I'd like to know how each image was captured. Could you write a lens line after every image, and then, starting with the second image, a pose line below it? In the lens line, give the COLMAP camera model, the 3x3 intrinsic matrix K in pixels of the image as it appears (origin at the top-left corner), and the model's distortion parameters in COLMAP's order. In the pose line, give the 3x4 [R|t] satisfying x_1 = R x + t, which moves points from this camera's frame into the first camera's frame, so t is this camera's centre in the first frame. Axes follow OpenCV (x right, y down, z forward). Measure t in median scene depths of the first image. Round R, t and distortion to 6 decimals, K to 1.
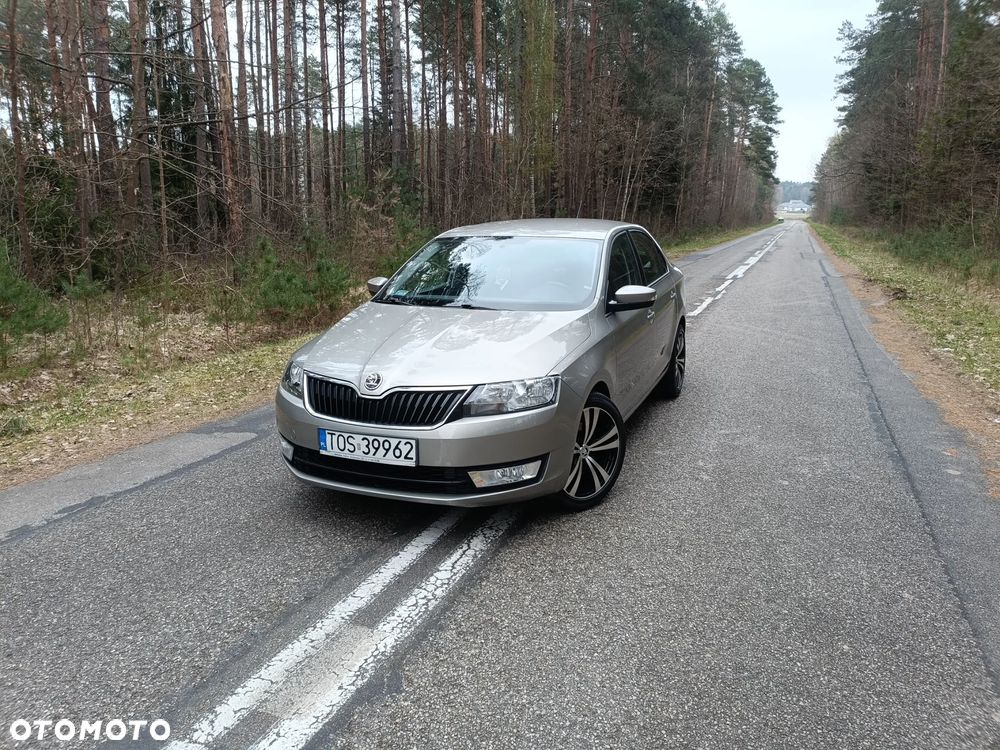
lens RADIAL K [[734.9, 0, 496.5], [0, 734.9, 372.5], [0, 0, 1]] dist [0.029523, -0.015149]
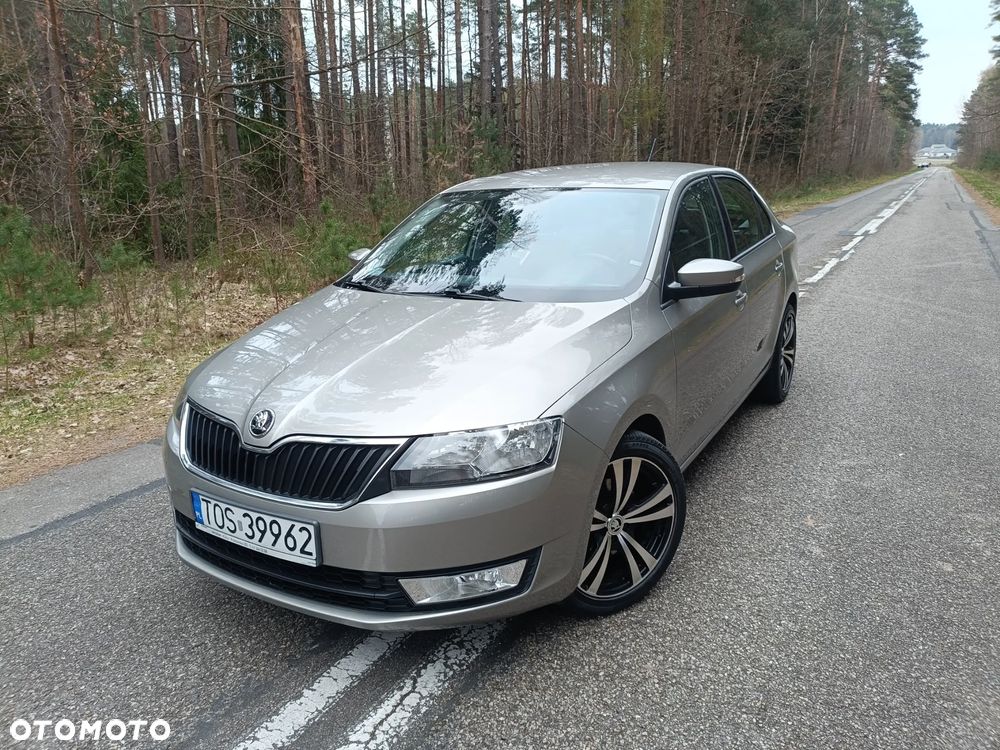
lens RADIAL K [[737.7, 0, 495.7], [0, 737.7, 373.6], [0, 0, 1]] dist [0.019723, -0.006545]
pose [[0.989514, 0.011112, -0.144007, 0.095101], [-0.003183, 0.998472, 0.055175, -0.051776], [0.144400, -0.054139, 0.988037, 0.317006]]
